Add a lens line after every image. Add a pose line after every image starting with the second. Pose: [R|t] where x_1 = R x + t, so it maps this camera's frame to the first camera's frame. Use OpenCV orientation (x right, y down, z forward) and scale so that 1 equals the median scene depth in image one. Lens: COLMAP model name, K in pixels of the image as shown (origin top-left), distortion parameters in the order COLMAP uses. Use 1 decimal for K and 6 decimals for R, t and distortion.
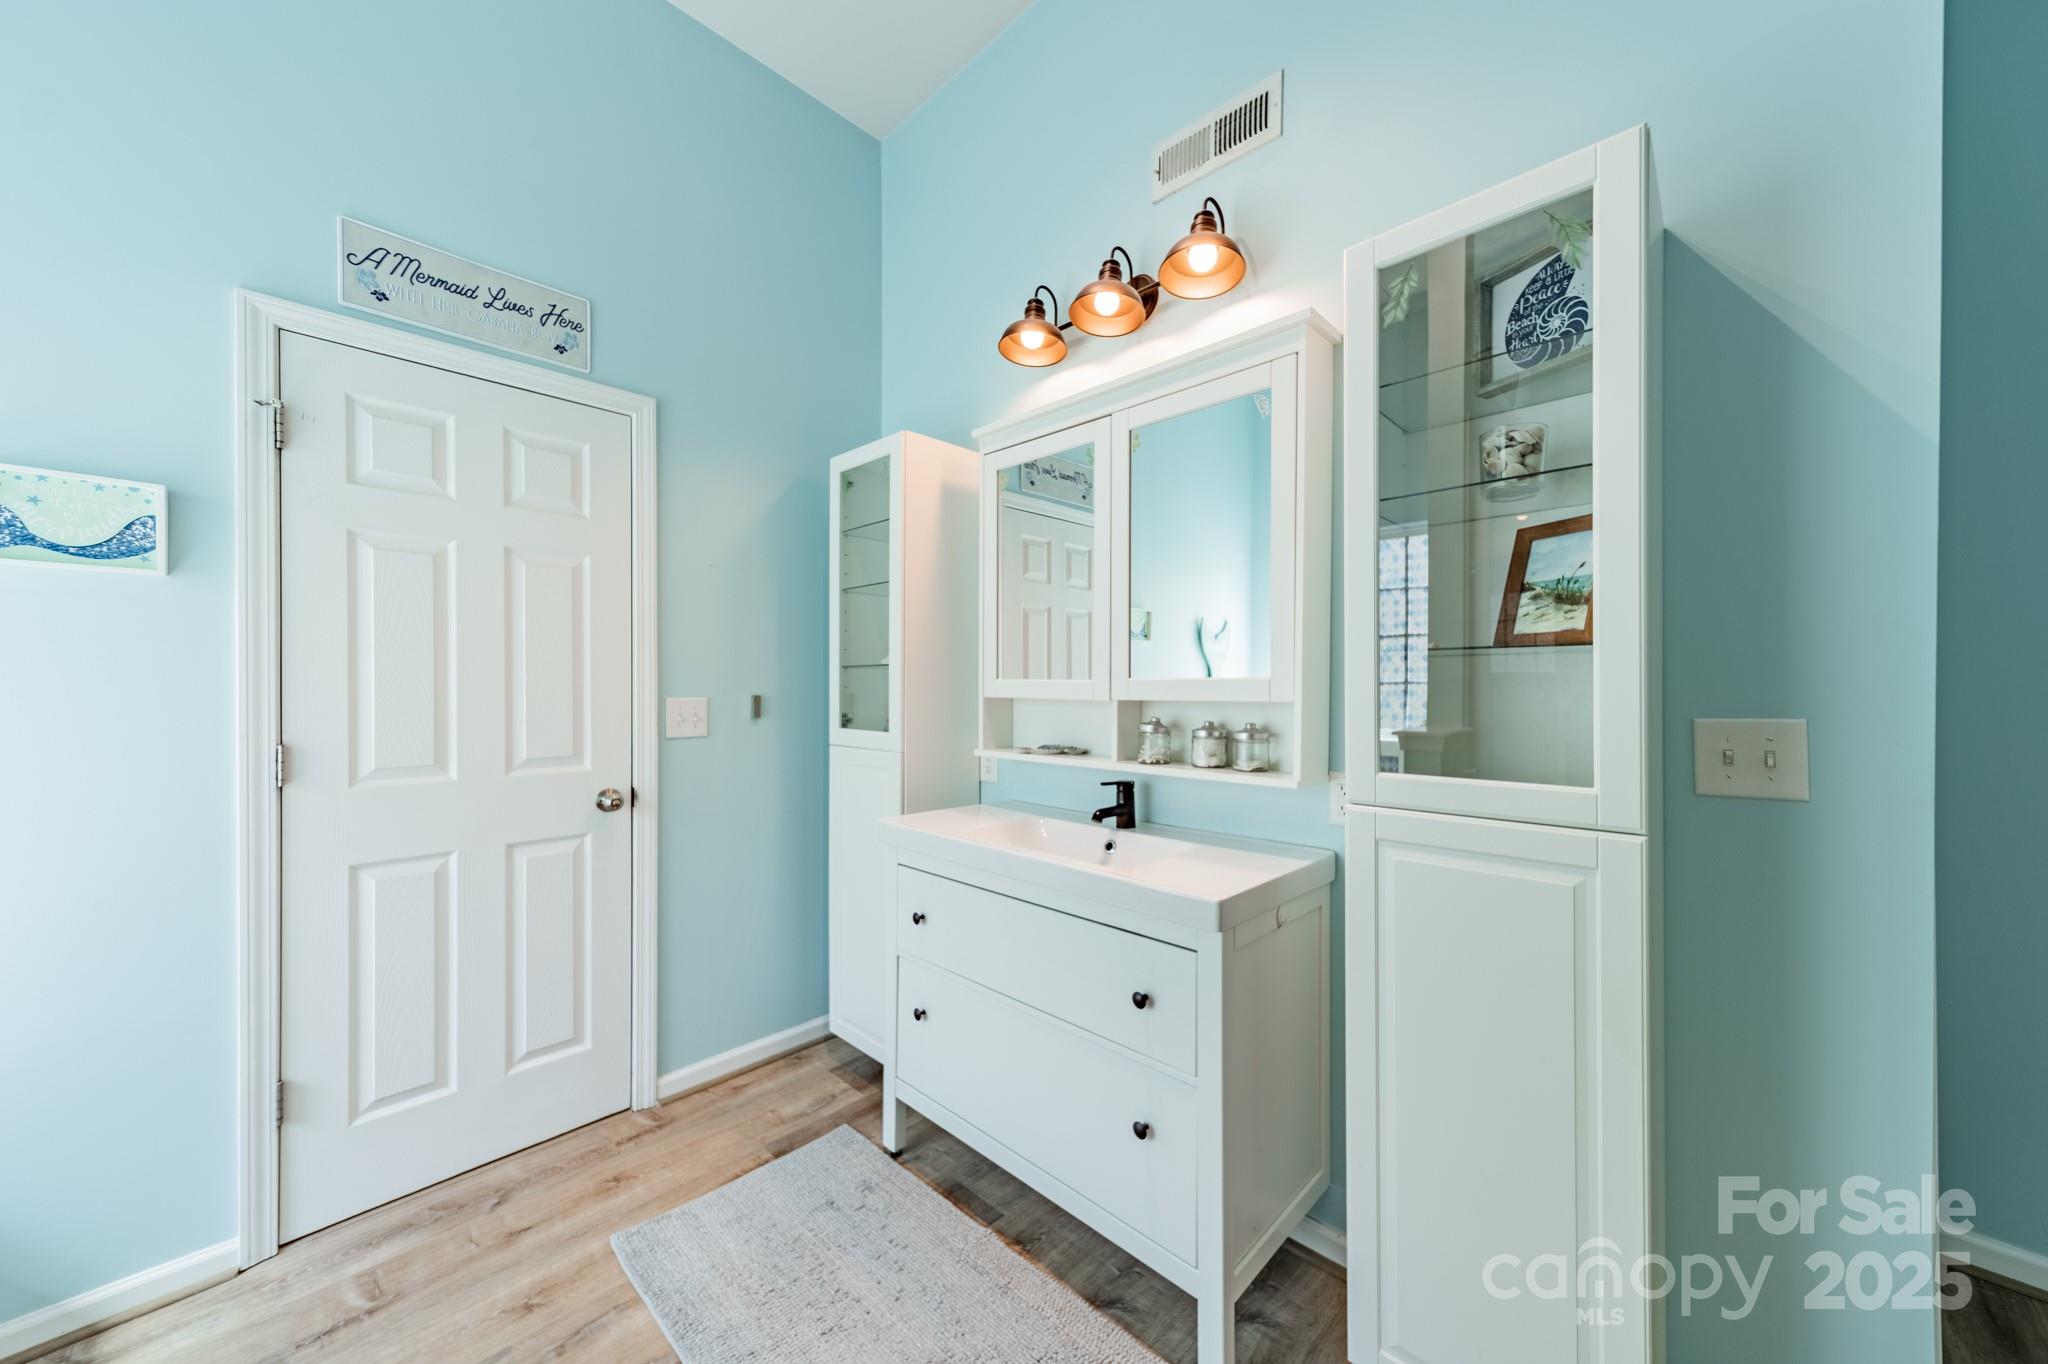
lens RADIAL K [[723.0, 0, 1015.6], [0, 723.0, 684.4], [0, 0, 1]] dist [0.005899, 0.000231]
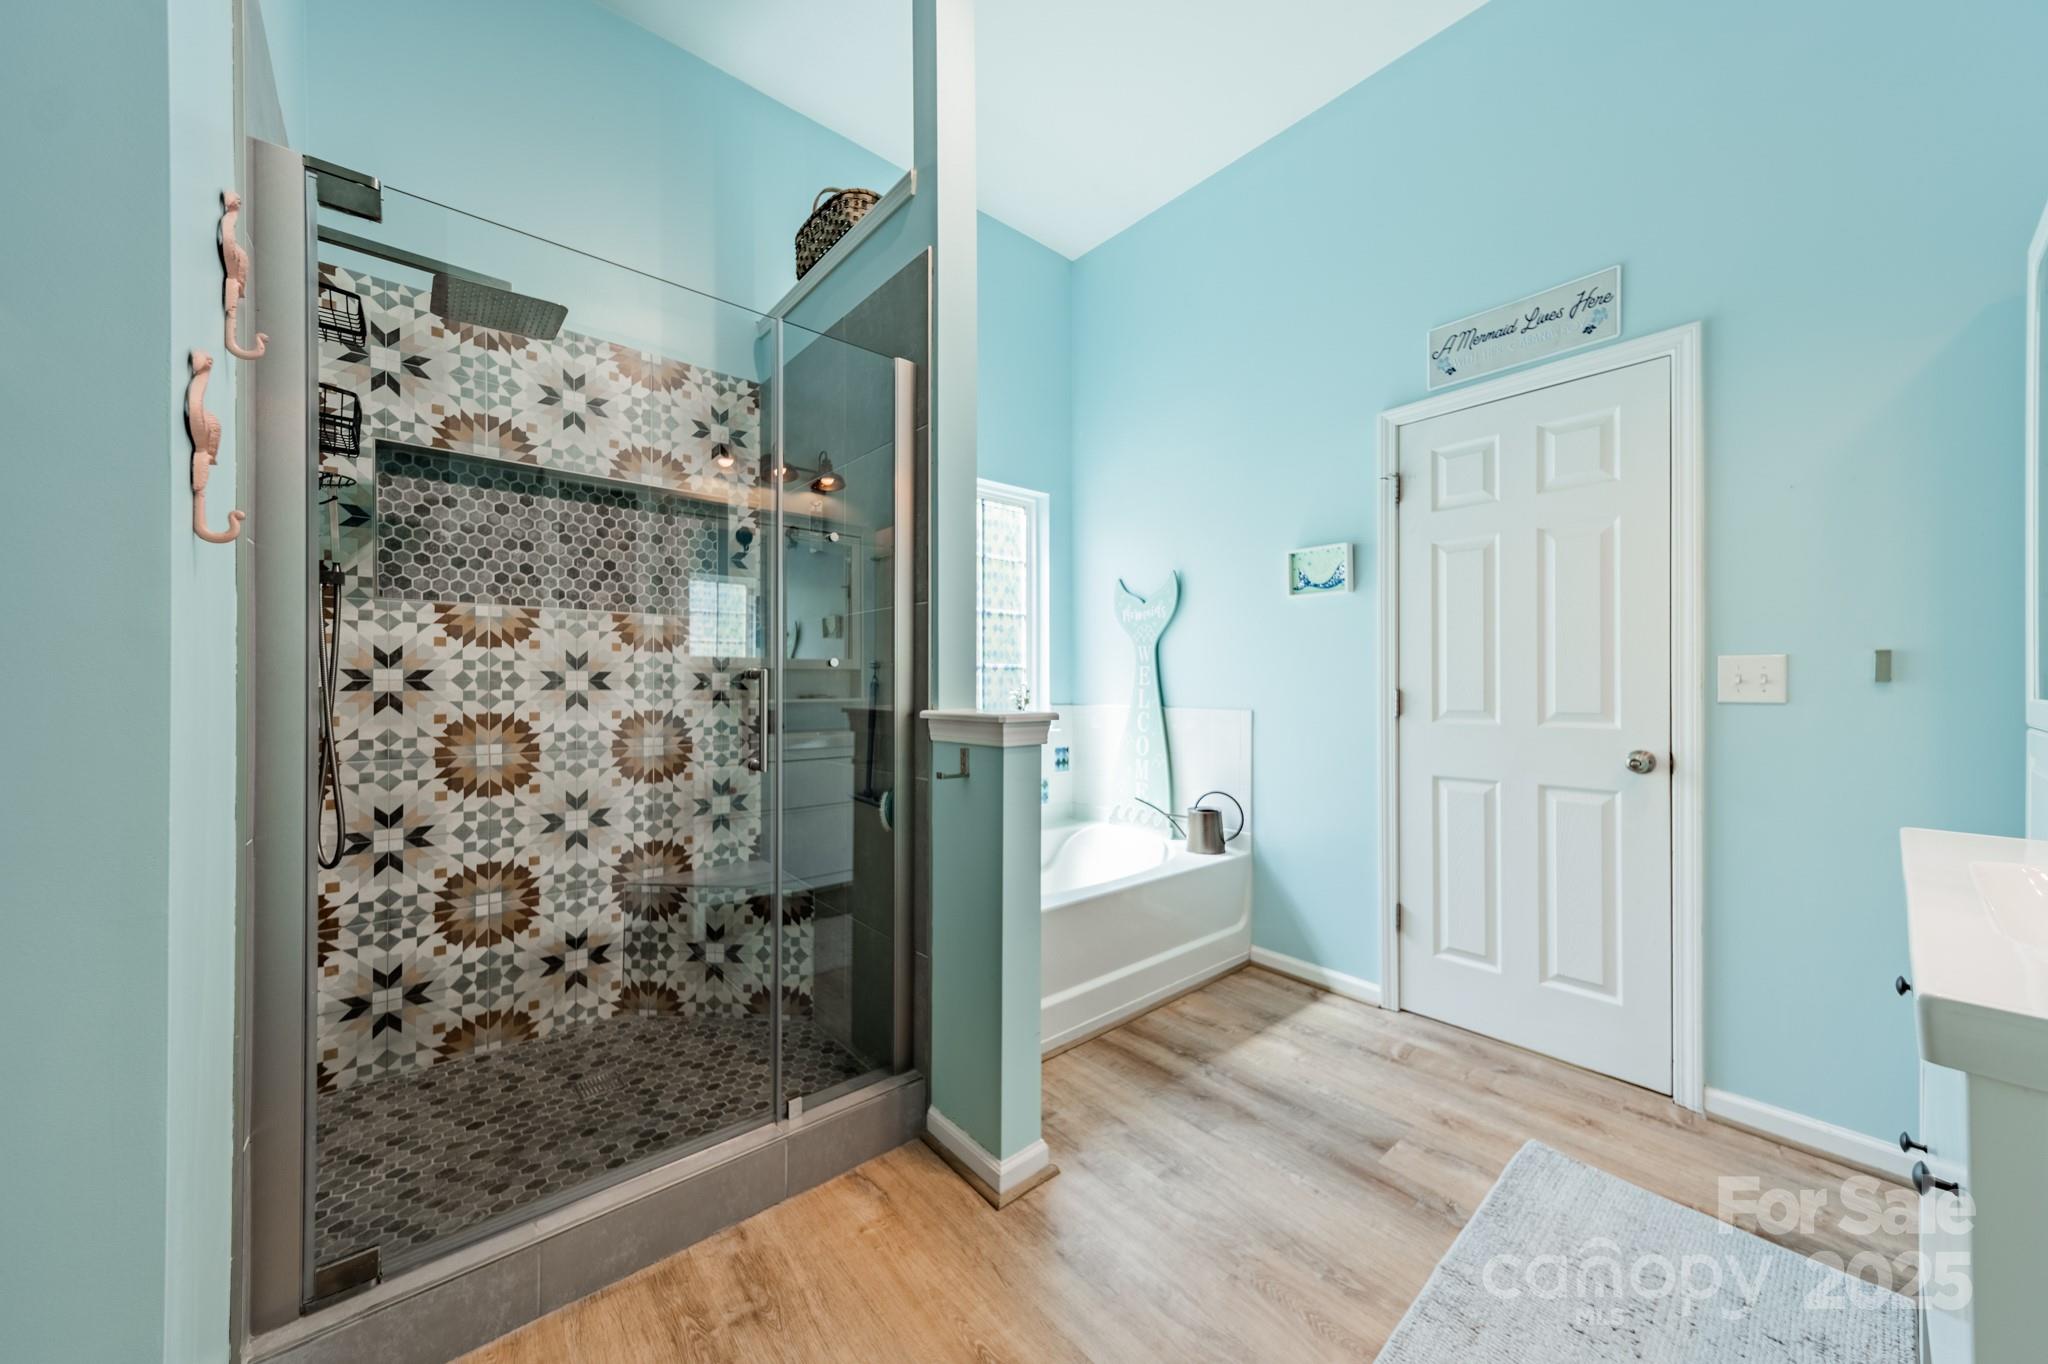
lens RADIAL K [[723.0, 0, 1035.9], [0, 723.0, 681.0], [0, 0, 1]] dist [0.005899, 0.000231]
pose [[-0.082191, -0.006262, -0.996597, 0.546834], [0.000668, 0.999980, -0.006339, 0.064538], [0.996616, -0.001186, -0.082185, 0.307932]]
